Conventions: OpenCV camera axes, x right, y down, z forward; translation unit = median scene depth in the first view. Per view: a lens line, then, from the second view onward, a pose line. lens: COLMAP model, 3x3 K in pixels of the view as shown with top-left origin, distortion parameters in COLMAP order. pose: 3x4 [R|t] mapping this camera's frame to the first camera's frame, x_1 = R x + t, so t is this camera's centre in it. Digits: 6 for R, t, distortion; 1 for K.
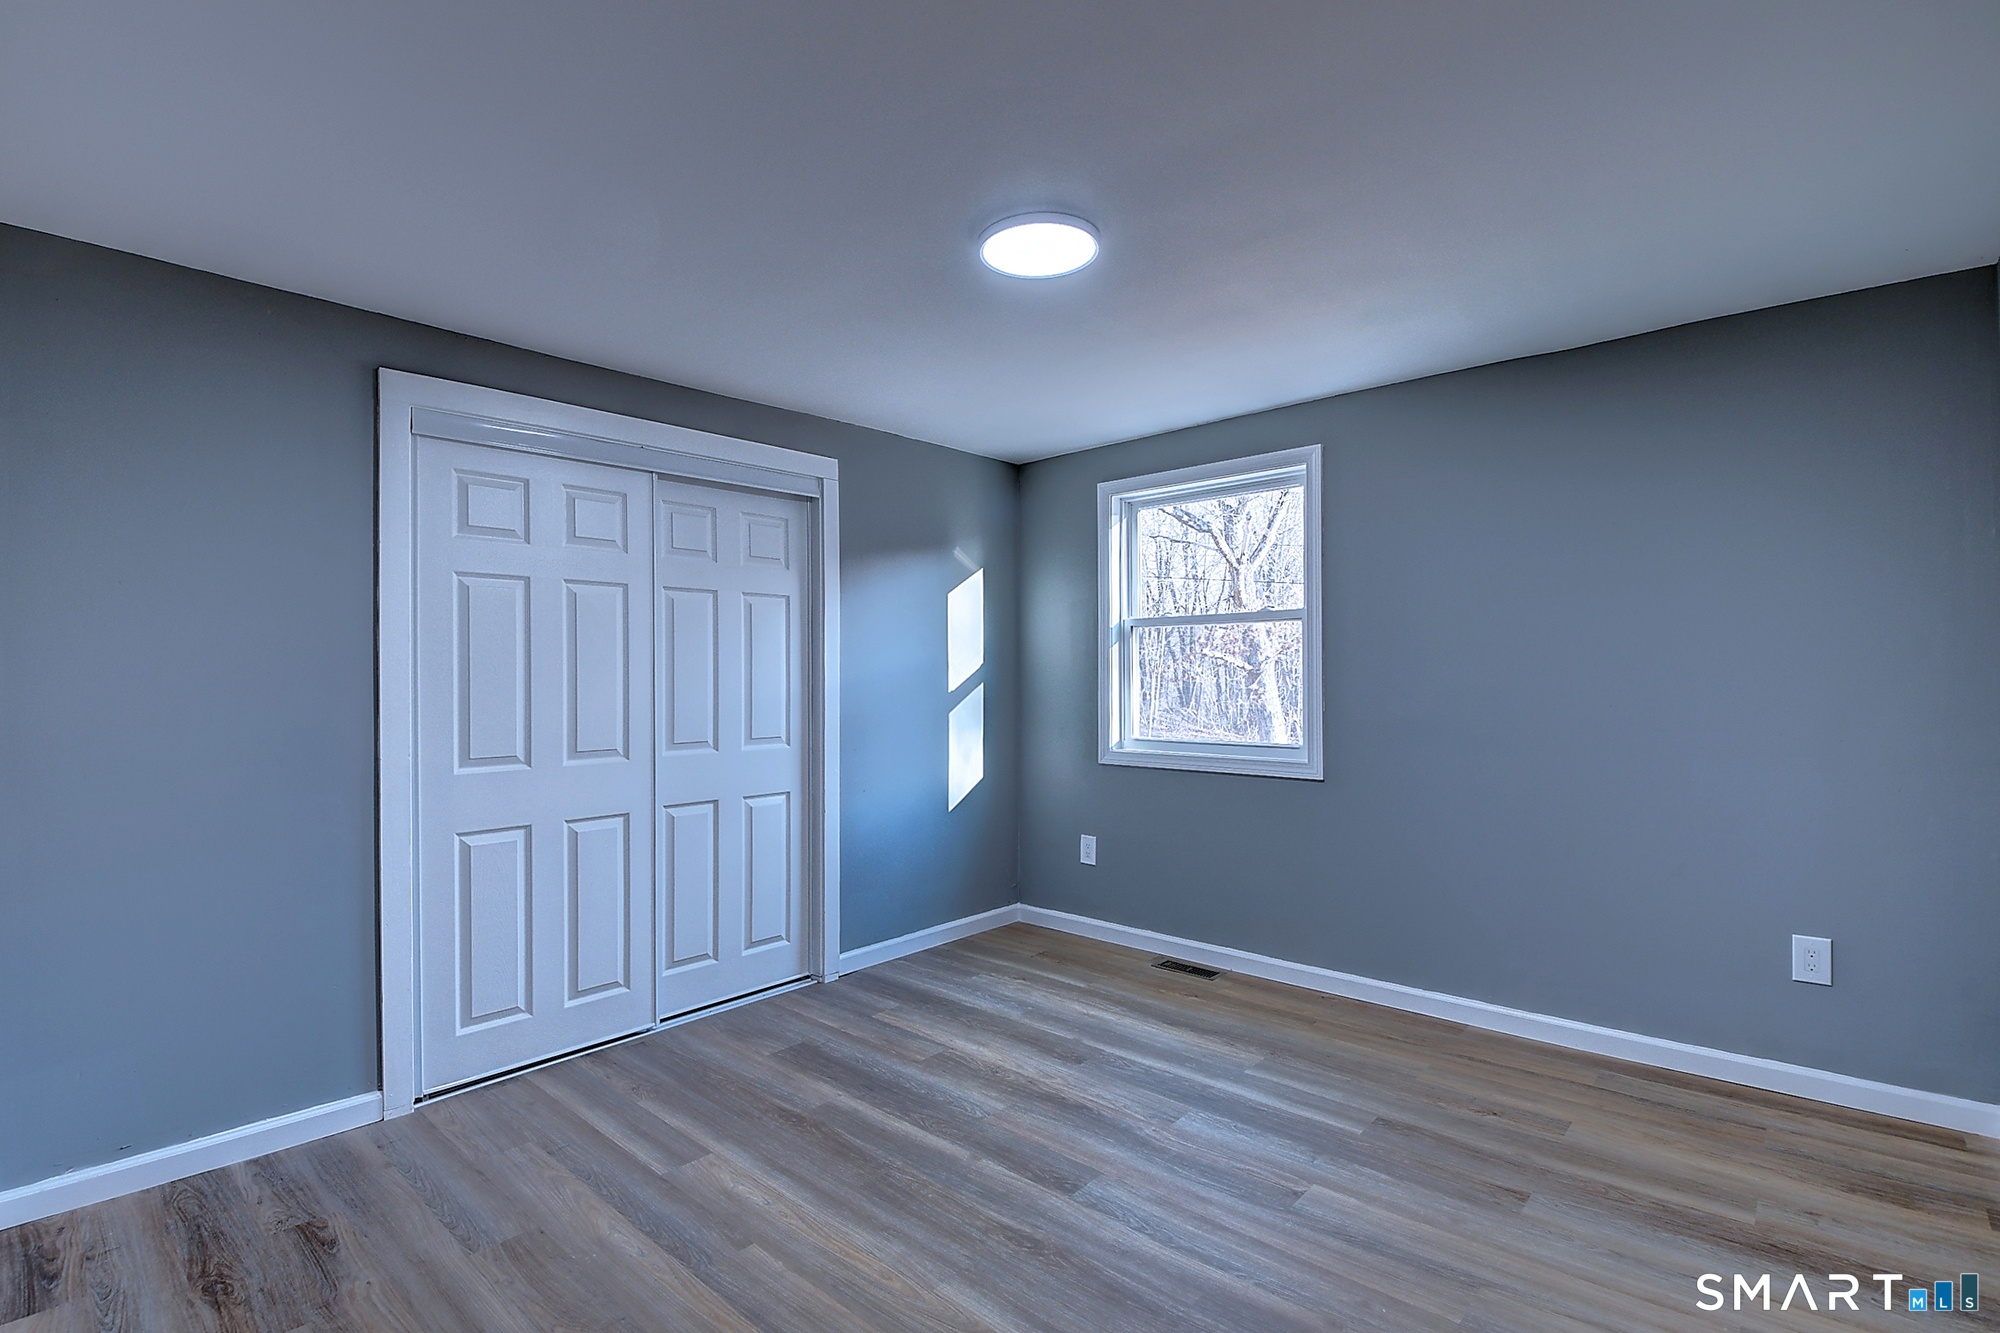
lens RADIAL K [[889.3, 0, 946.1], [0, 889.3, 673.6], [0, 0, 1]] dist [-0.013067, -0.002790]
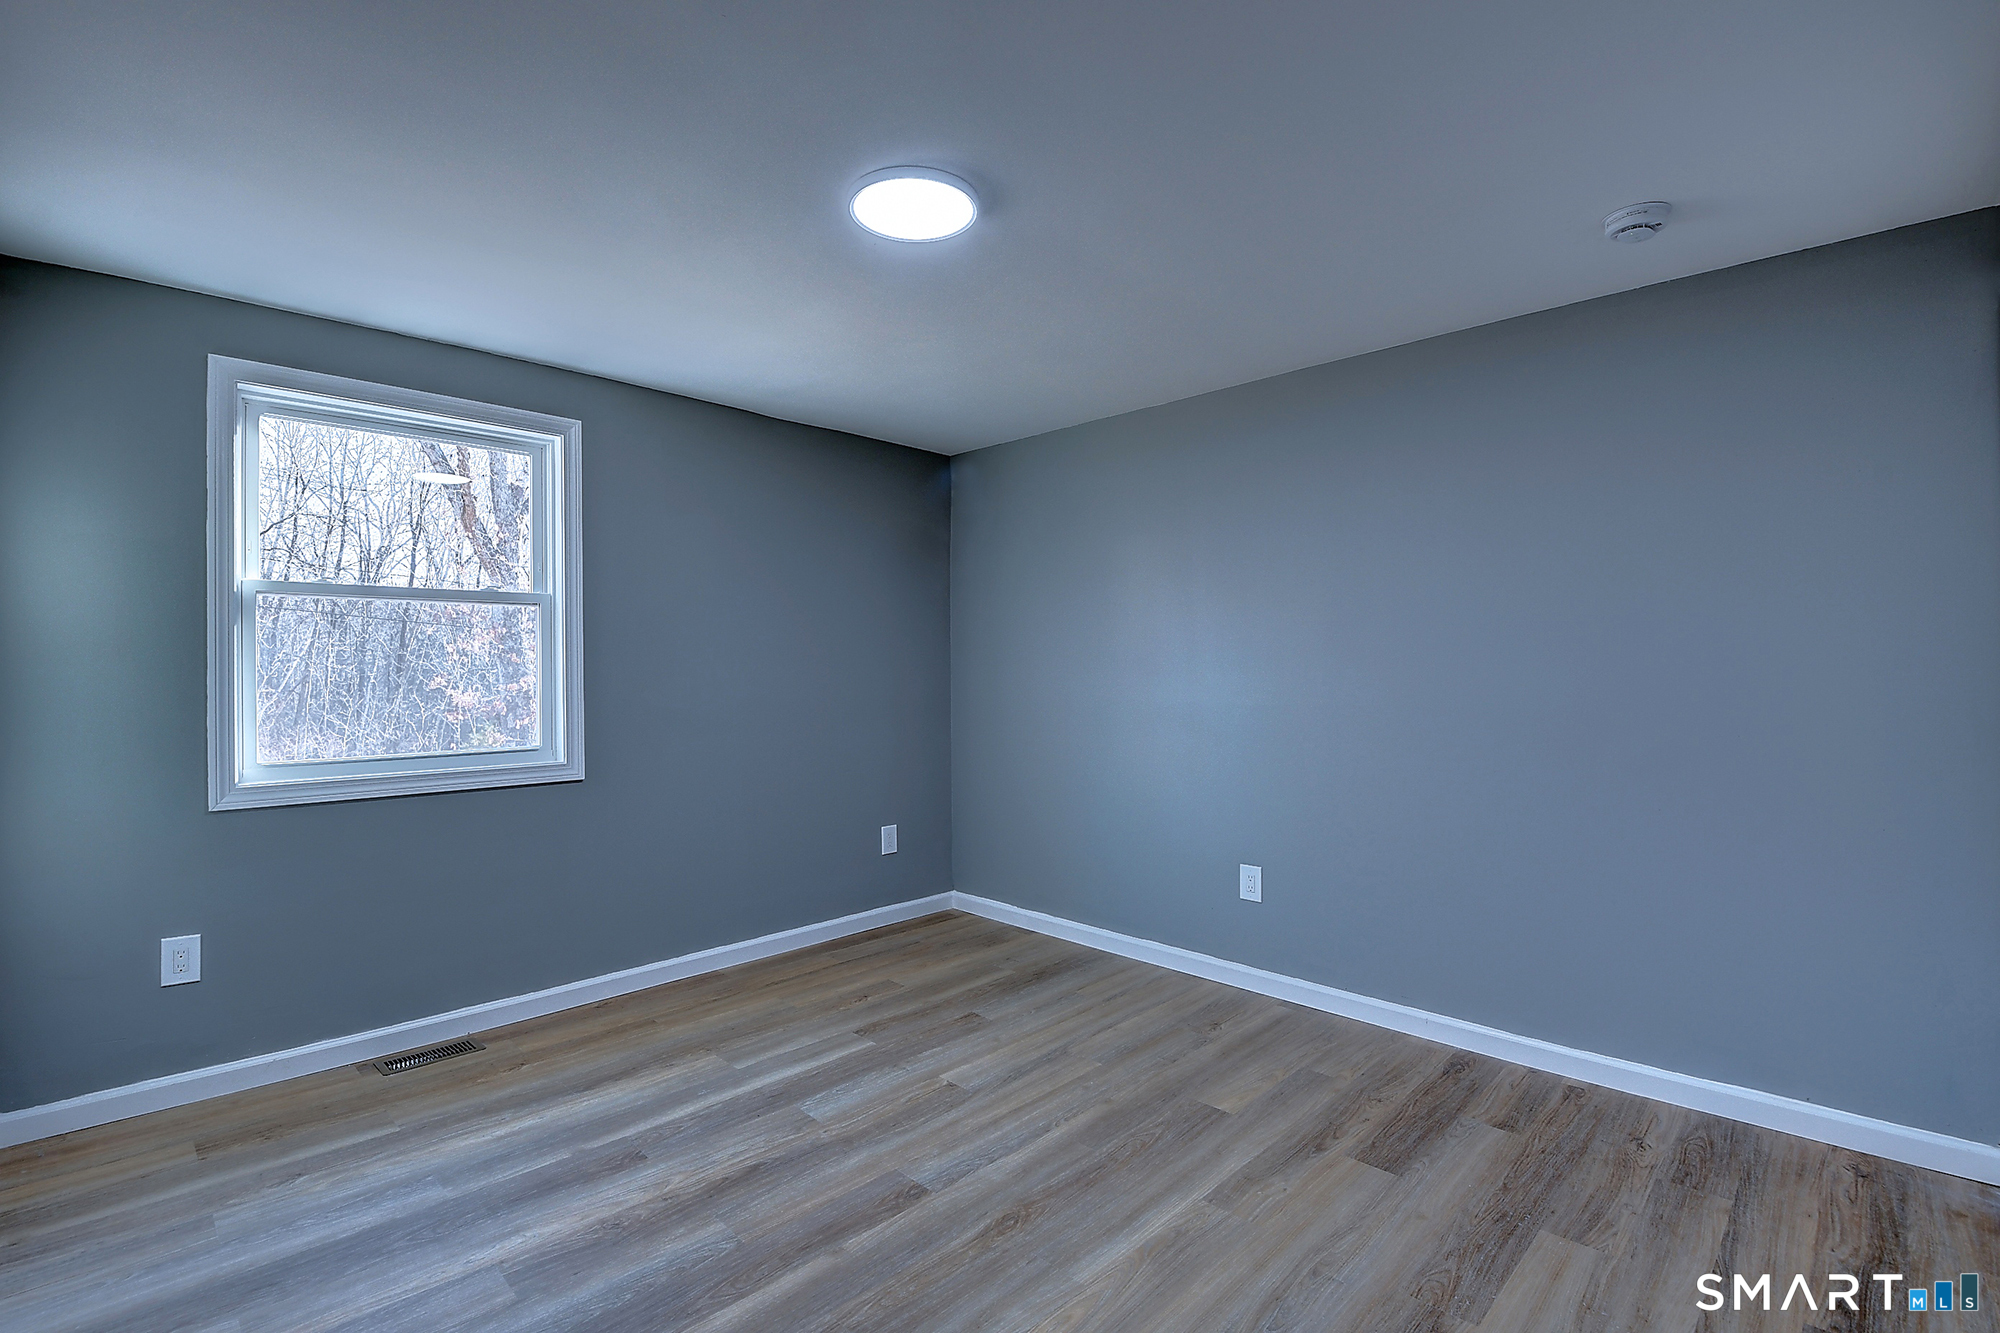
lens RADIAL K [[889.3, 0, 997.4], [0, 889.3, 665.4], [0, 0, 1]] dist [-0.013067, -0.002790]
pose [[0.046561, 0.009732, 0.998868, -0.641497], [0.005560, 0.999935, -0.010002, 0.015550], [-0.998900, 0.006019, 0.046504, 0.674261]]
